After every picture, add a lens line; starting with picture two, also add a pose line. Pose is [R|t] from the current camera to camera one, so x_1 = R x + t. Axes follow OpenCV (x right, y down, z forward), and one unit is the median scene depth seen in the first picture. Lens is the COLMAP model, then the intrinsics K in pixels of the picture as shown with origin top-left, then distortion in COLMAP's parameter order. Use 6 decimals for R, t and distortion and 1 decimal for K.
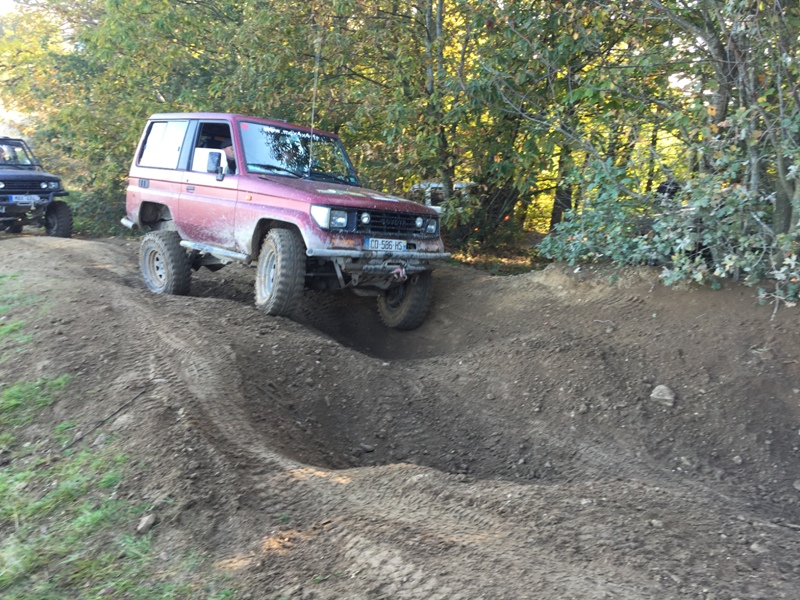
lens RADIAL K [[691.4, 0, 403.2], [0, 691.4, 300.5], [0, 0, 1]] dist [0.100738, -0.145657]
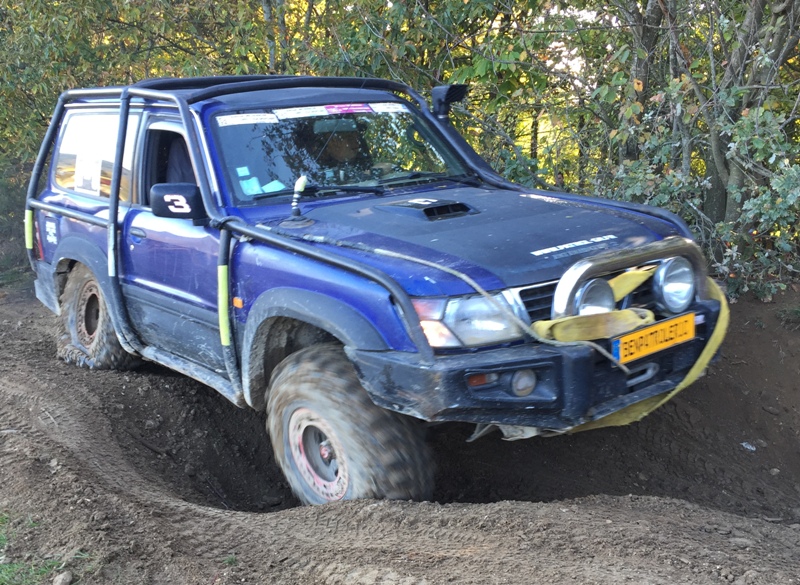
lens RADIAL K [[880.6, 0, 396.3], [0, 880.6, 385.8], [0, 0, 1]] dist [0.084666, -0.074742]
pose [[0.980324, -0.065050, 0.186369, -0.121795], [0.057495, 0.997301, 0.045668, 0.048551], [-0.188837, -0.034054, 0.981418, -0.059691]]
